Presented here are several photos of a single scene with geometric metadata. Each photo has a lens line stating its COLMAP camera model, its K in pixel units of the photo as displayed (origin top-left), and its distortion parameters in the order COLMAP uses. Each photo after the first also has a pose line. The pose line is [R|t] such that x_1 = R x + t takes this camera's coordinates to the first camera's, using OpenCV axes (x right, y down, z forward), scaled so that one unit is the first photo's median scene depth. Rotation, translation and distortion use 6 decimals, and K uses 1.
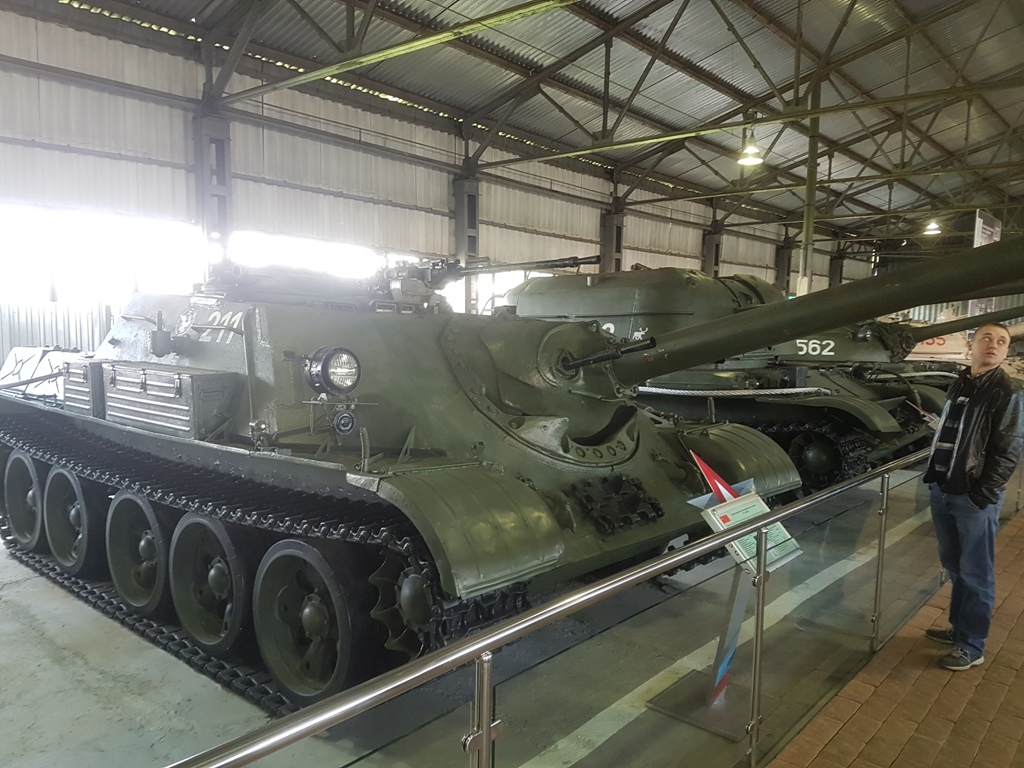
lens RADIAL K [[786.5, 0, 508.9], [0, 786.5, 395.9], [0, 0, 1]] dist [0.170526, -0.286958]
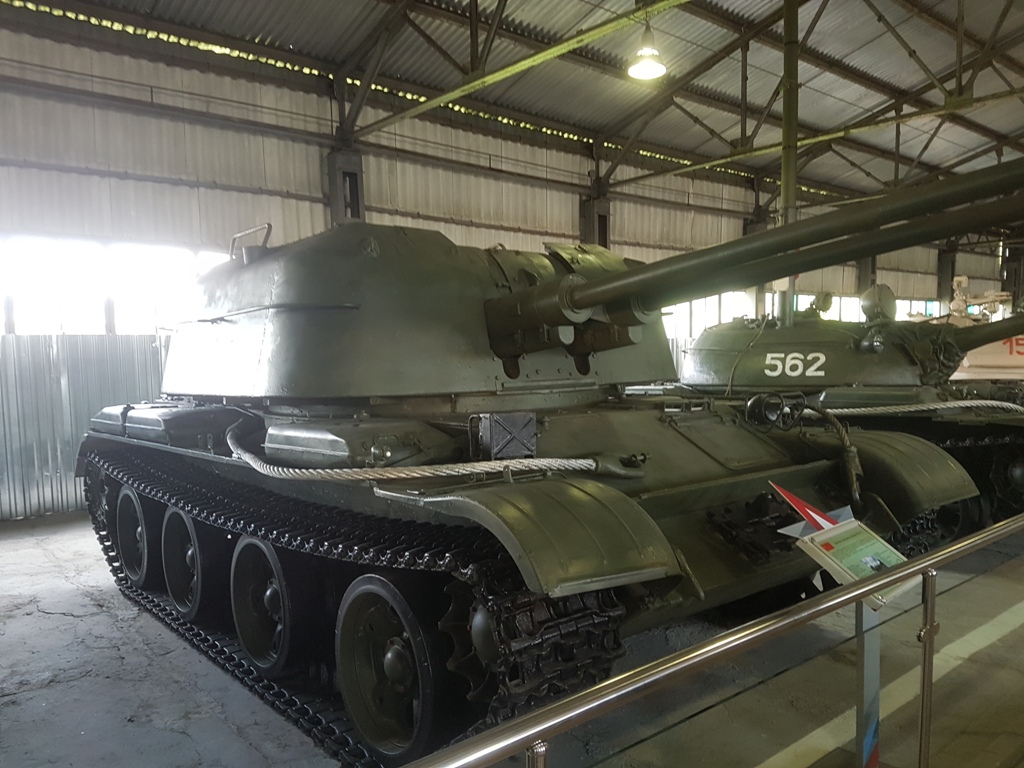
lens RADIAL K [[726.6, 0, 633.9], [0, 726.6, 379.9], [0, 0, 1]] dist [0.130975, -0.113665]
pose [[0.988080, -0.024142, -0.152033, 0.152327], [0.017140, 0.998739, -0.047196, -0.009444], [0.152981, 0.044027, 0.987248, 0.168486]]
